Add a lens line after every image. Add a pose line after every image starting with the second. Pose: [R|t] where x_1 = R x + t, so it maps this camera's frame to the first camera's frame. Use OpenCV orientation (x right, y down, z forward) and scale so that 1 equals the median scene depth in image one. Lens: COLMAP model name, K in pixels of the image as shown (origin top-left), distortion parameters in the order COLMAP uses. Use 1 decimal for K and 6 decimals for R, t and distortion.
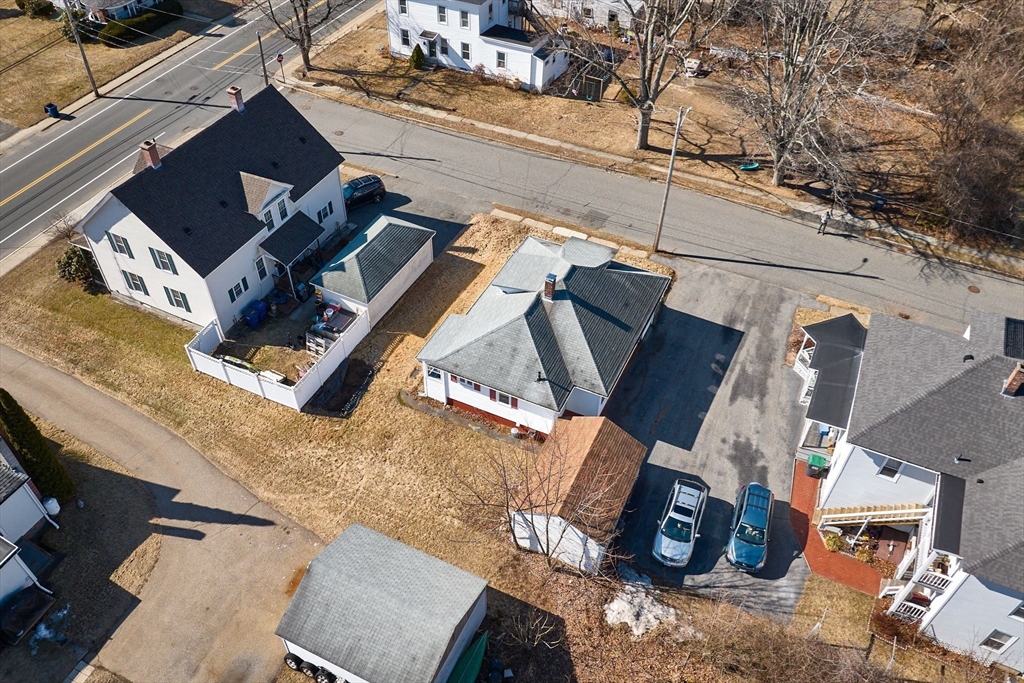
lens RADIAL K [[802.2, 0, 517.0], [0, 802.2, 343.2], [0, 0, 1]] dist [-0.034118, -0.004101]
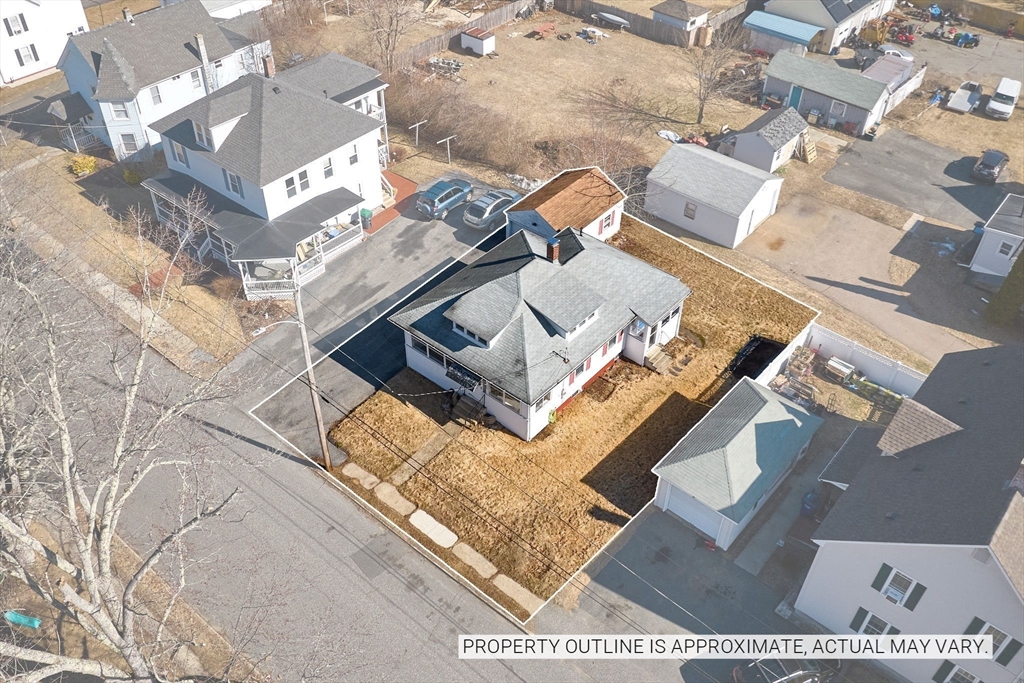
lens RADIAL K [[880.4, 0, 530.4], [0, 880.4, 344.4], [0, 0, 1]] dist [-0.032821, 0.001736]
pose [[-0.968544, -0.189904, 0.160808, -0.082917], [0.148459, 0.077652, 0.985865, -0.737991], [-0.199707, 0.978727, -0.047017, 0.788866]]
